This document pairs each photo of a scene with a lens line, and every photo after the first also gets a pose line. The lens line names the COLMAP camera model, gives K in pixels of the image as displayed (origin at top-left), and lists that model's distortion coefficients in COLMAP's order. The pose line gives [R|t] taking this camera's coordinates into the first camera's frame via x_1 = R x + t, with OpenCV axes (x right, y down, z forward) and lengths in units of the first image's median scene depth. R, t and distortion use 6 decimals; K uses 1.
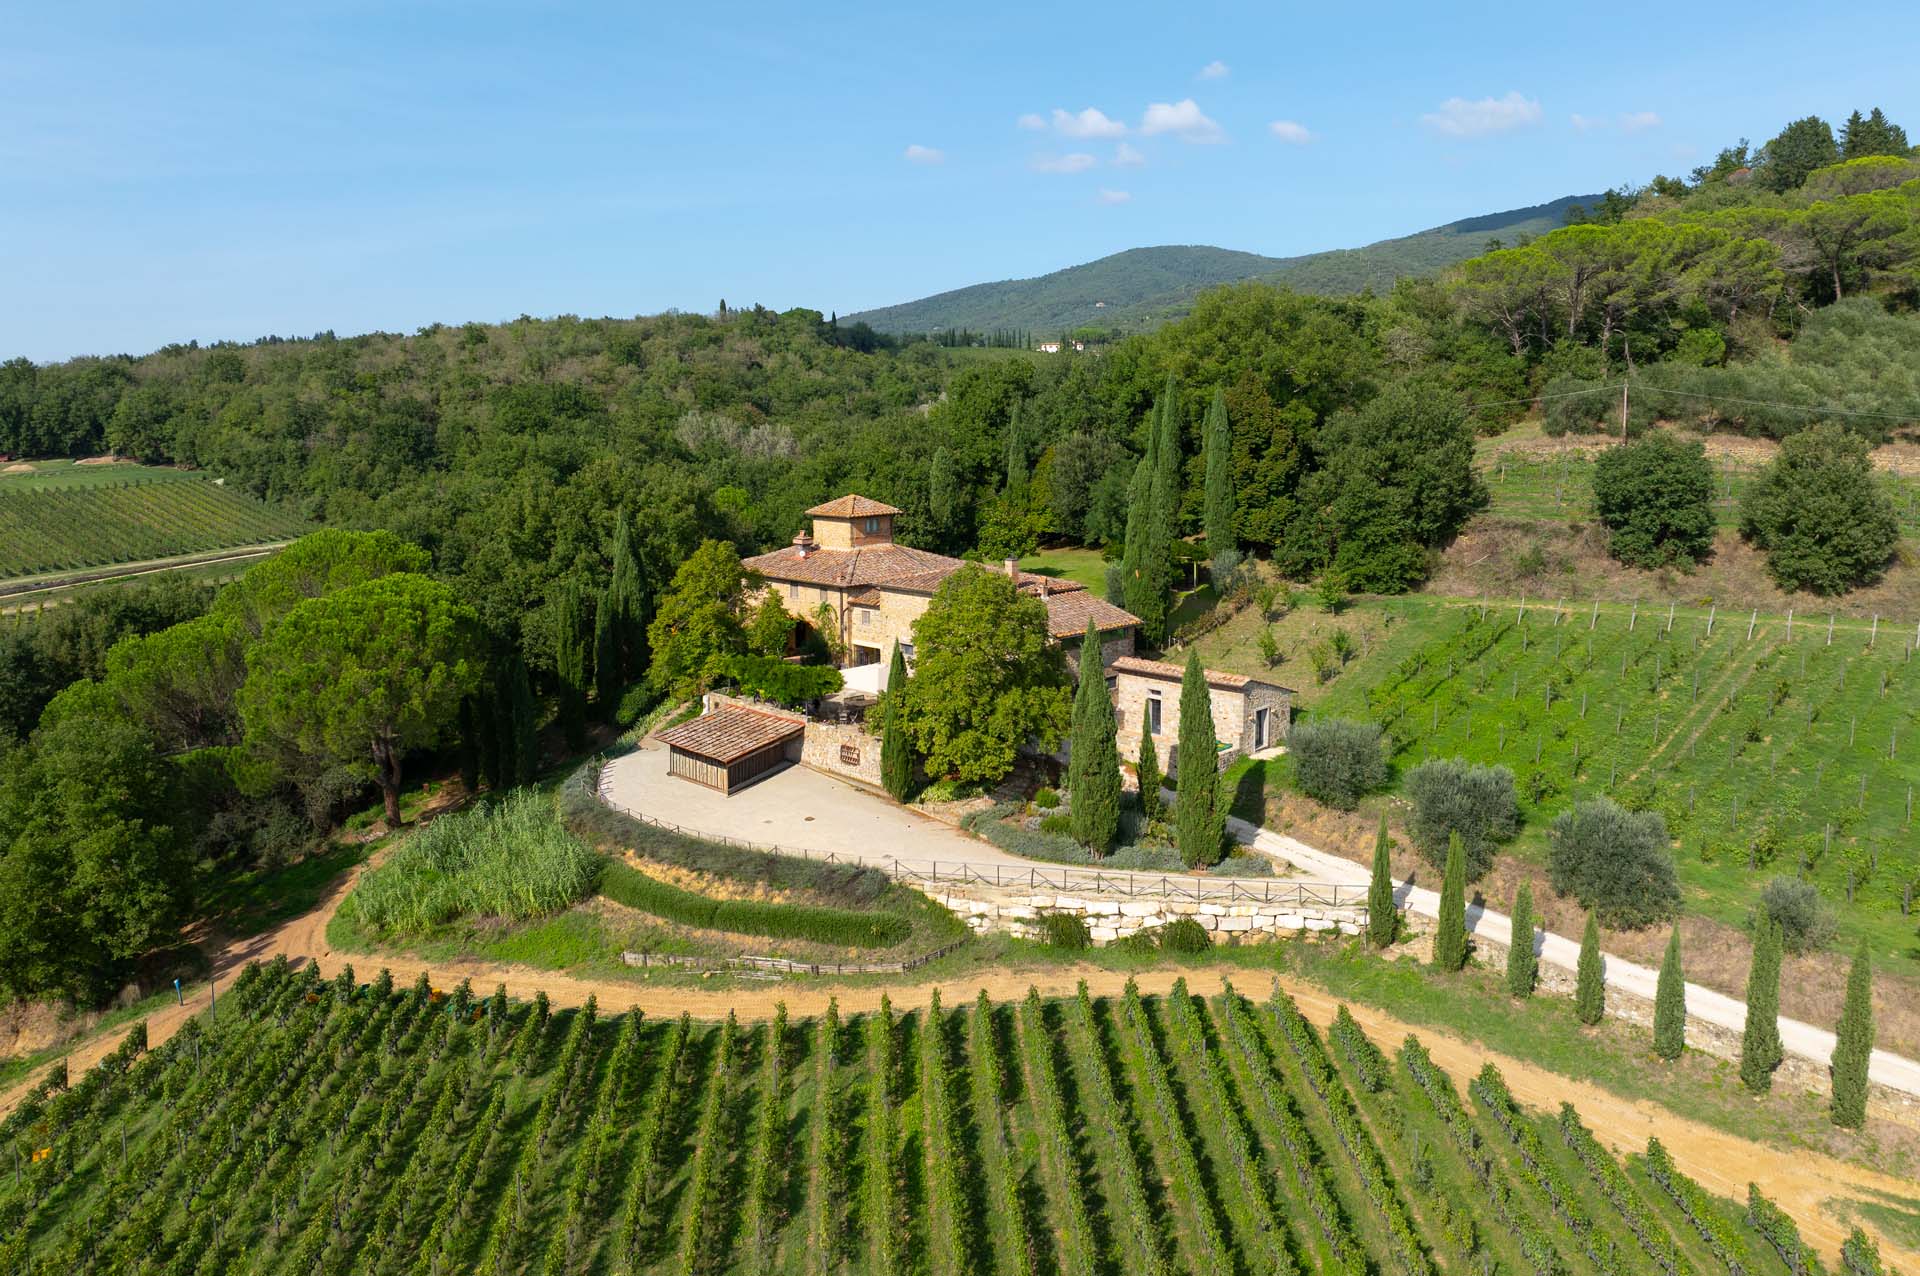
lens RADIAL K [[1423.0, 0, 962.1], [0, 1423.0, 572.3], [0, 0, 1]] dist [0.003830, -0.122475]
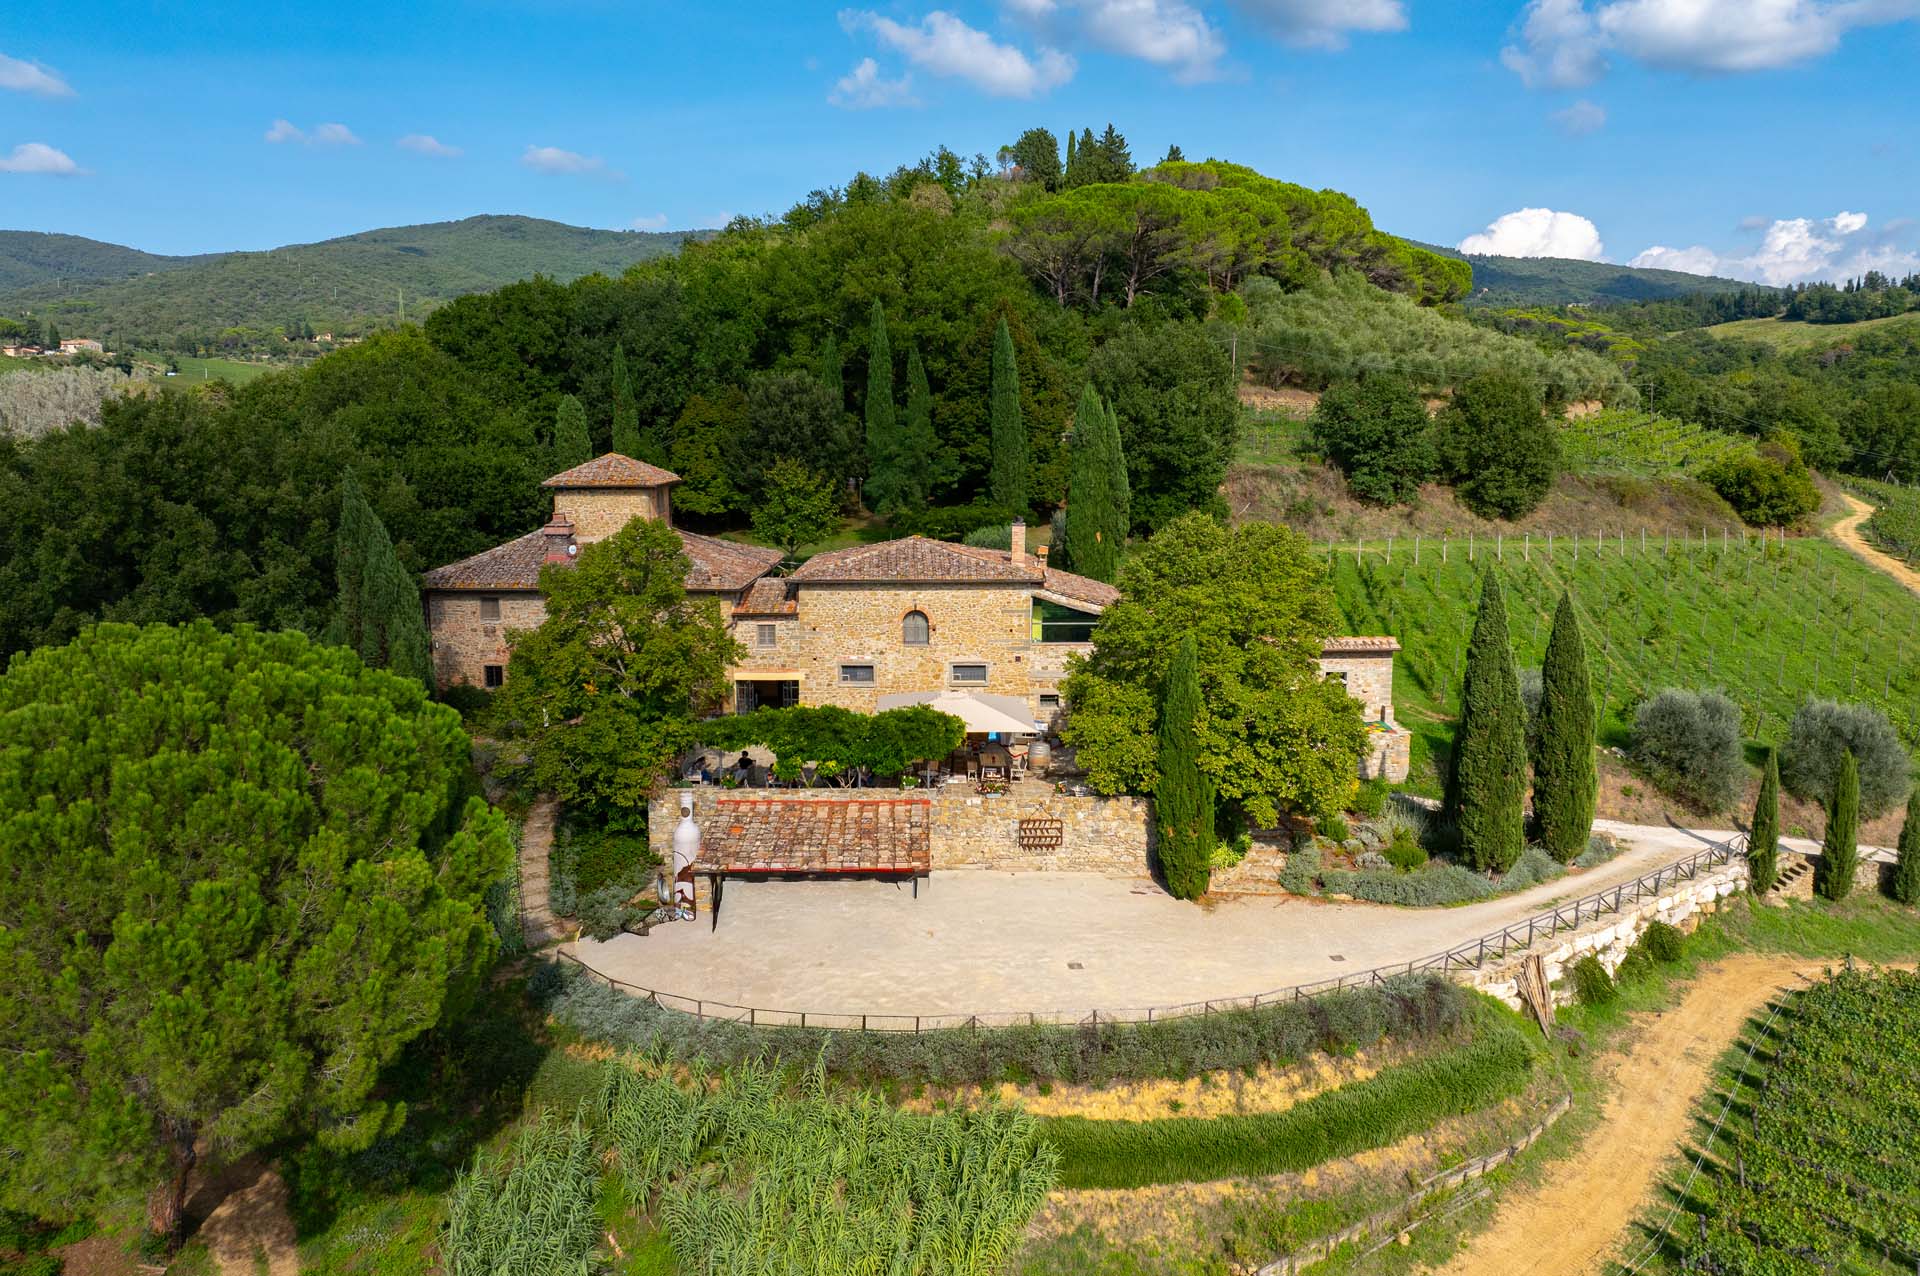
lens RADIAL K [[1423.0, 0, 962.1], [0, 1423.0, 572.3], [0, 0, 1]] dist [0.003830, -0.122475]
pose [[0.694387, -0.068311, 0.716352, -0.617655], [0.084640, 0.996327, 0.012966, 0.004042], [-0.714607, 0.051629, 0.697619, 0.670345]]
